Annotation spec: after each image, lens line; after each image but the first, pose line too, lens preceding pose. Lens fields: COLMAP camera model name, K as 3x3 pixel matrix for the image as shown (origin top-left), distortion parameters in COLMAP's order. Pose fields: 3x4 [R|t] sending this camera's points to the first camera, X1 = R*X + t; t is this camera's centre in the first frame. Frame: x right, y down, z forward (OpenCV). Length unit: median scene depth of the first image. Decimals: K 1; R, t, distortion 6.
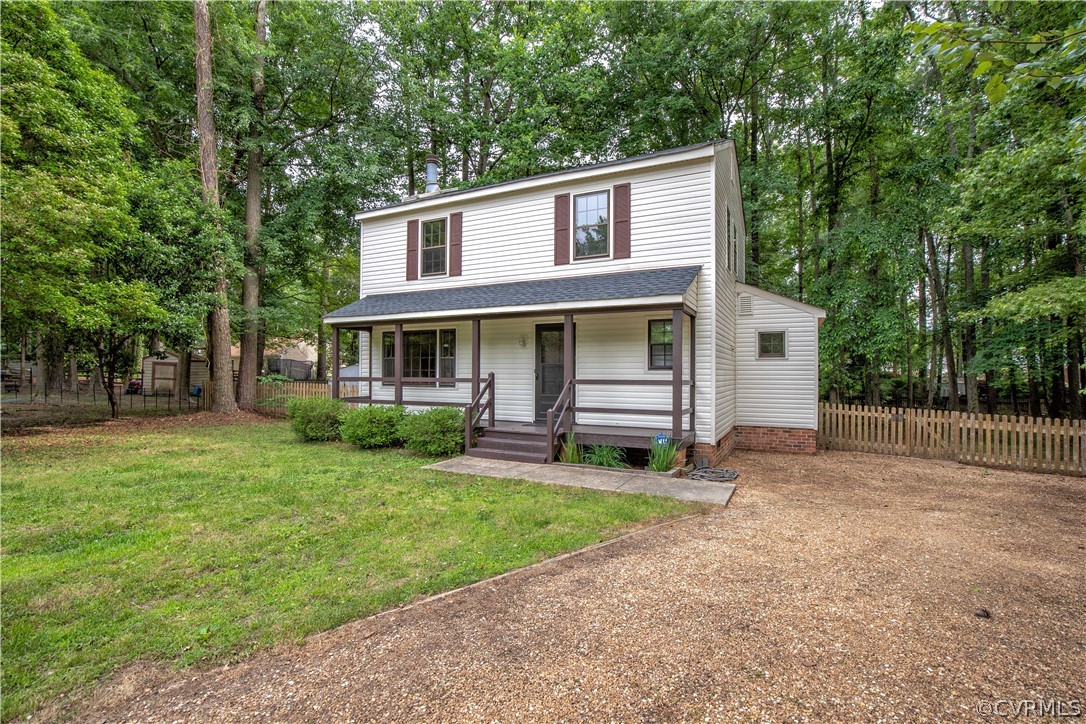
lens RADIAL K [[496.9, 0, 548.2], [0, 496.9, 368.3], [0, 0, 1]] dist [-0.030394, 0.005414]
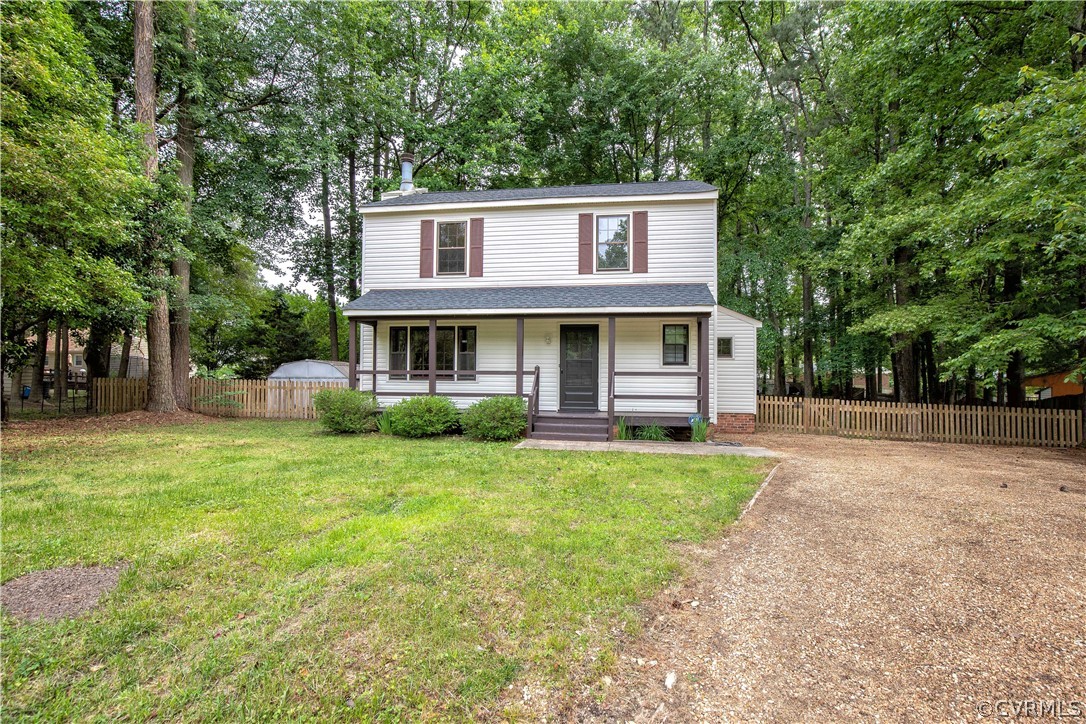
lens RADIAL K [[496.9, 0, 548.2], [0, 496.9, 368.3], [0, 0, 1]] dist [-0.030394, 0.005414]
pose [[0.952122, 0.010110, 0.305550, -0.366896], [-0.007529, 0.999925, -0.009626, 0.021245], [-0.305624, 0.006864, 0.952127, -0.068697]]
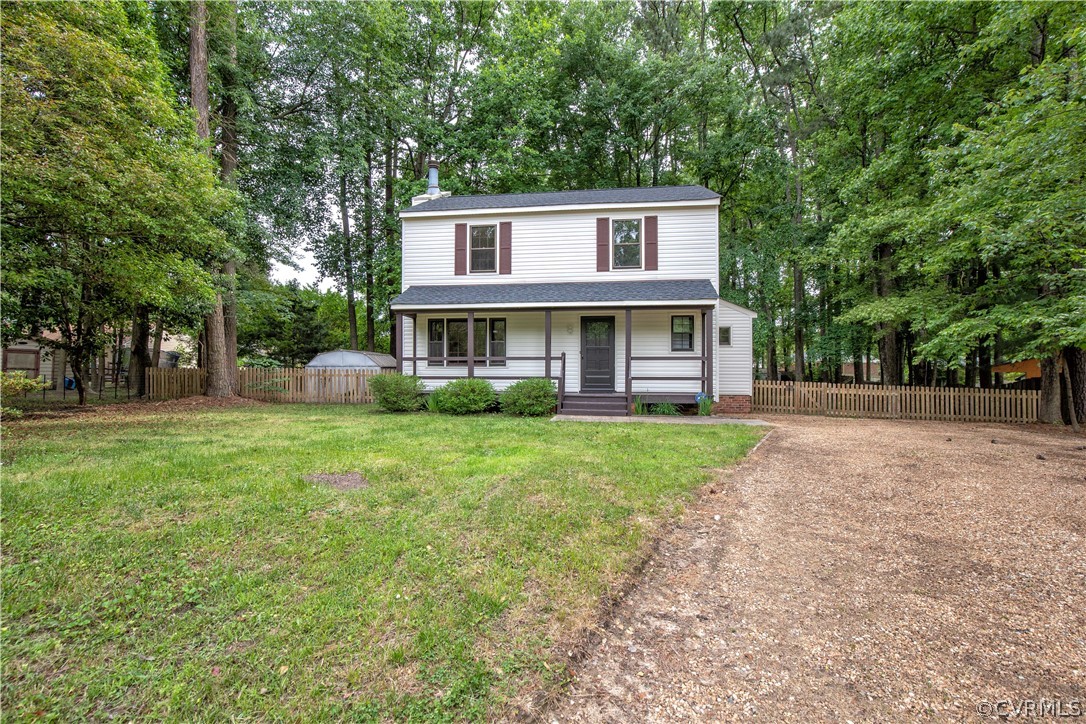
lens RADIAL K [[496.2, 0, 544.3], [0, 496.2, 367.1], [0, 0, 1]] dist [-0.026533, 0.000741]
pose [[0.949953, 0.000079, 0.312393, -0.478134], [-0.001443, 0.999990, 0.004135, 0.035983], [-0.312390, -0.004379, 0.949944, -0.182176]]
